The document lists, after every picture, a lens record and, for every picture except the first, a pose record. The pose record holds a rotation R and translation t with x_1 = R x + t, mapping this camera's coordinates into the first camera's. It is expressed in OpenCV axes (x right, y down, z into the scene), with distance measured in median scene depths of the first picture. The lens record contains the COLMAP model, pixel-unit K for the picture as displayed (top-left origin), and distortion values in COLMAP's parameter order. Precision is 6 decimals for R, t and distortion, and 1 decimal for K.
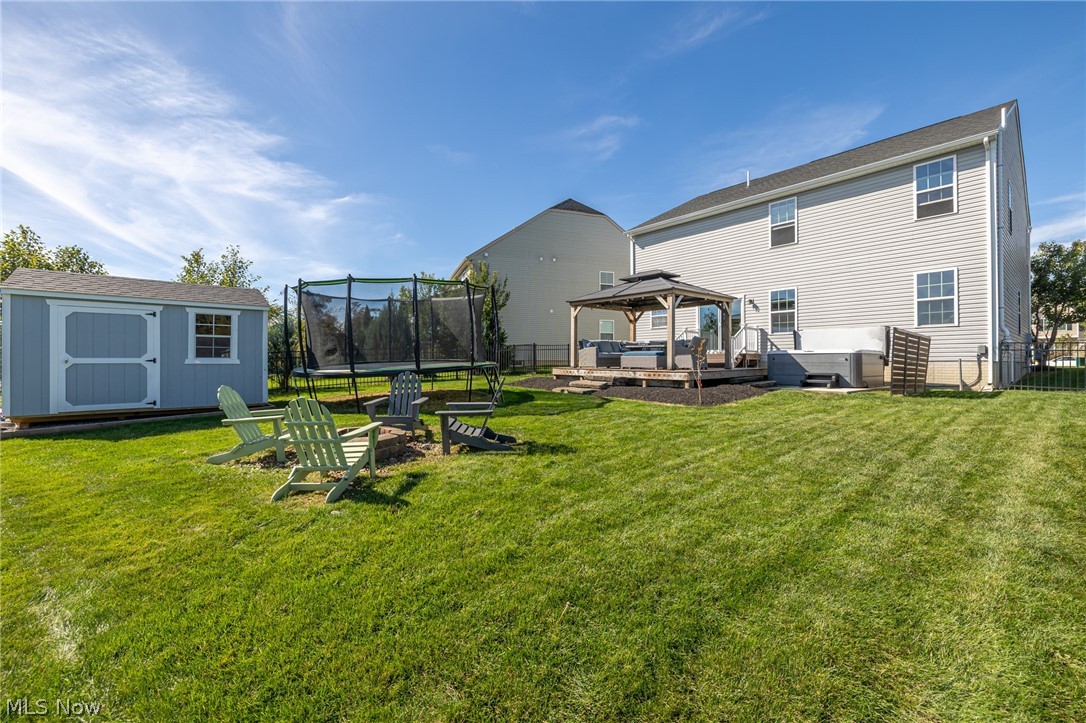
lens RADIAL K [[458.2, 0, 541.6], [0, 458.2, 360.5], [0, 0, 1]] dist [0.000068, -0.001129]
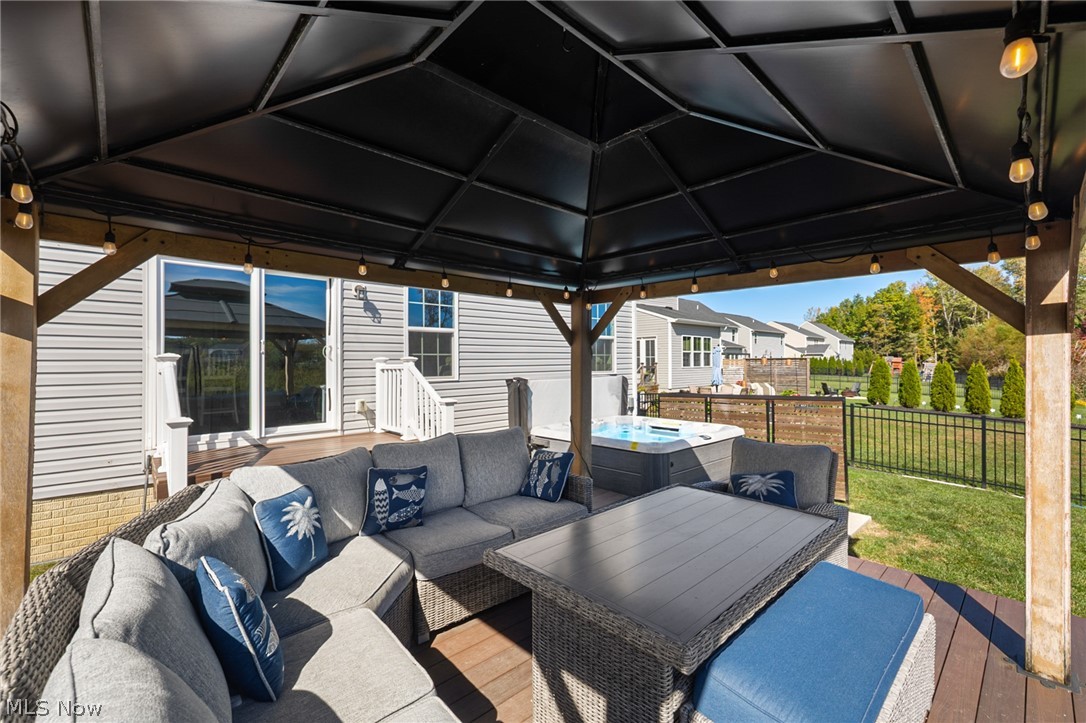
lens RADIAL K [[458.2, 0, 542.6], [0, 458.2, 359.6], [0, 0, 1]] dist [0.000068, -0.001129]
pose [[-0.049231, 0.002434, 0.998784, 0.085229], [-0.001072, 0.999996, -0.002490, -0.078218], [-0.998787, -0.001193, -0.049228, 0.930877]]
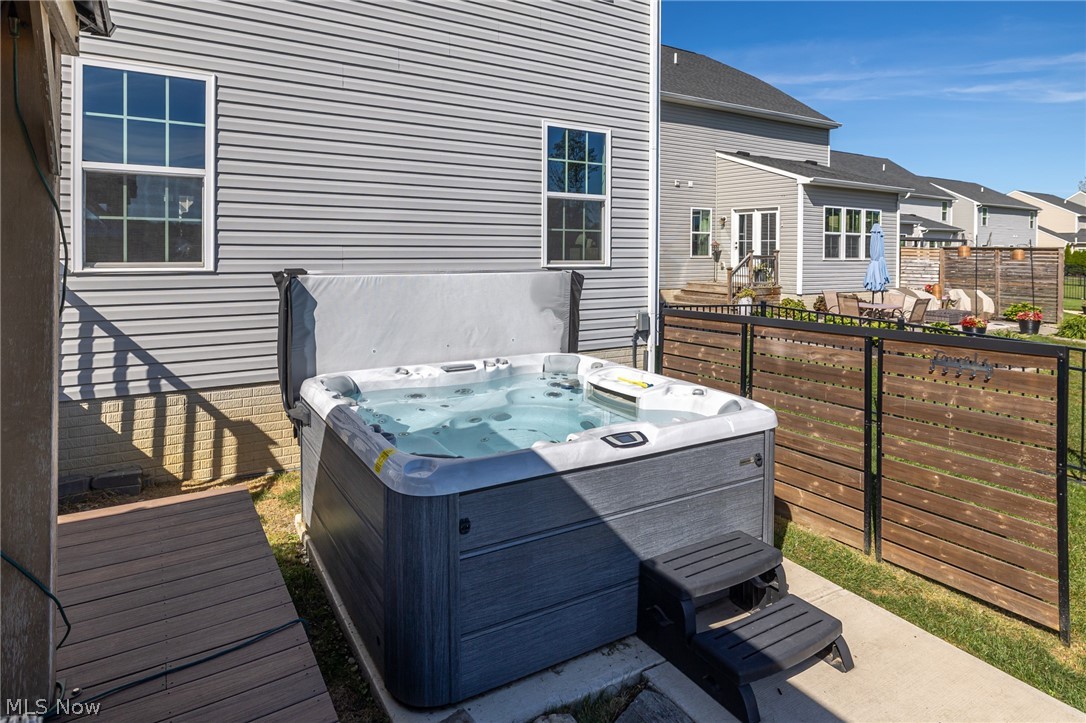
lens RADIAL K [[623.5, 0, 539.7], [0, 623.5, 247.3], [0, 0, 1]] dist [-0.001692, -0.001202]
pose [[0.145395, -0.002454, 0.989371, 0.258883], [-0.020507, 0.999775, 0.005494, -0.076032], [-0.989161, -0.021088, 0.145312, 0.778651]]
